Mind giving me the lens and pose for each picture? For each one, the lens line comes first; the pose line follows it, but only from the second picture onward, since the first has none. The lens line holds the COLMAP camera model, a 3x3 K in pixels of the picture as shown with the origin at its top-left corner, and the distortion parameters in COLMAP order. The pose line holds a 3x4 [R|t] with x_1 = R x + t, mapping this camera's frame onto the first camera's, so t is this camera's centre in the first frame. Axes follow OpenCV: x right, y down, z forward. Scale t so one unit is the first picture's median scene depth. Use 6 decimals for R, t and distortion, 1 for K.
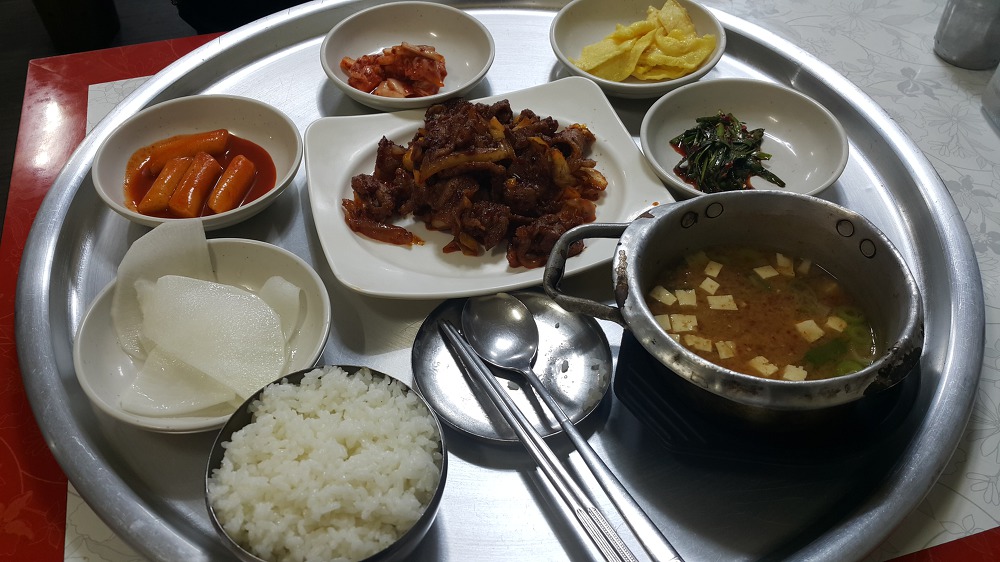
lens RADIAL K [[874.0, 0, 478.2], [0, 874.0, 281.7], [0, 0, 1]] dist [0.067697, 0.143830]
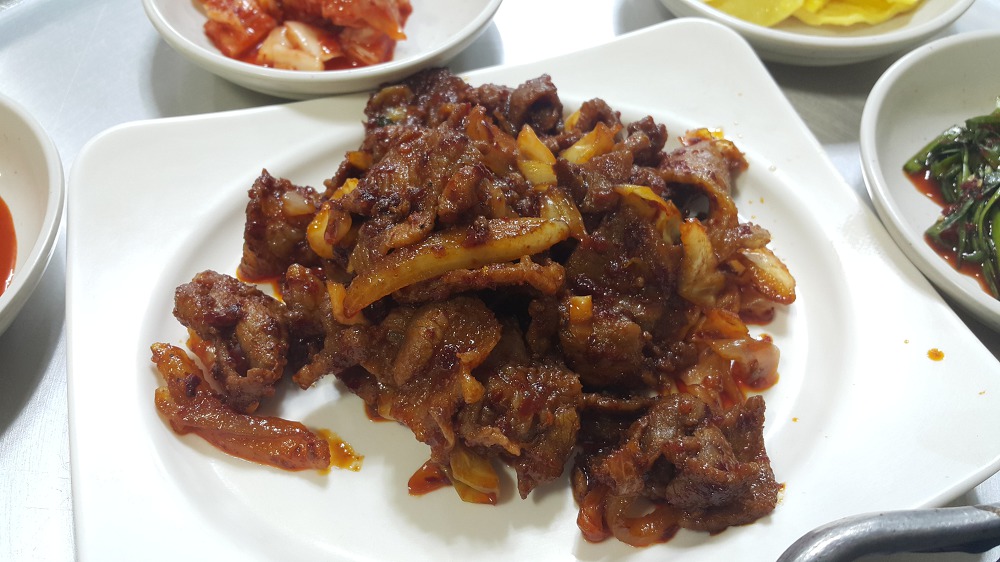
lens RADIAL K [[926.5, 0, 500.0], [0, 926.5, 281.0], [0, 0, 1]] dist [0.097964, -0.405379]
pose [[0.998747, -0.016984, 0.047077, -0.016671], [0.013082, 0.996548, 0.081987, -0.152416], [-0.048307, -0.081268, 0.995521, 0.559344]]
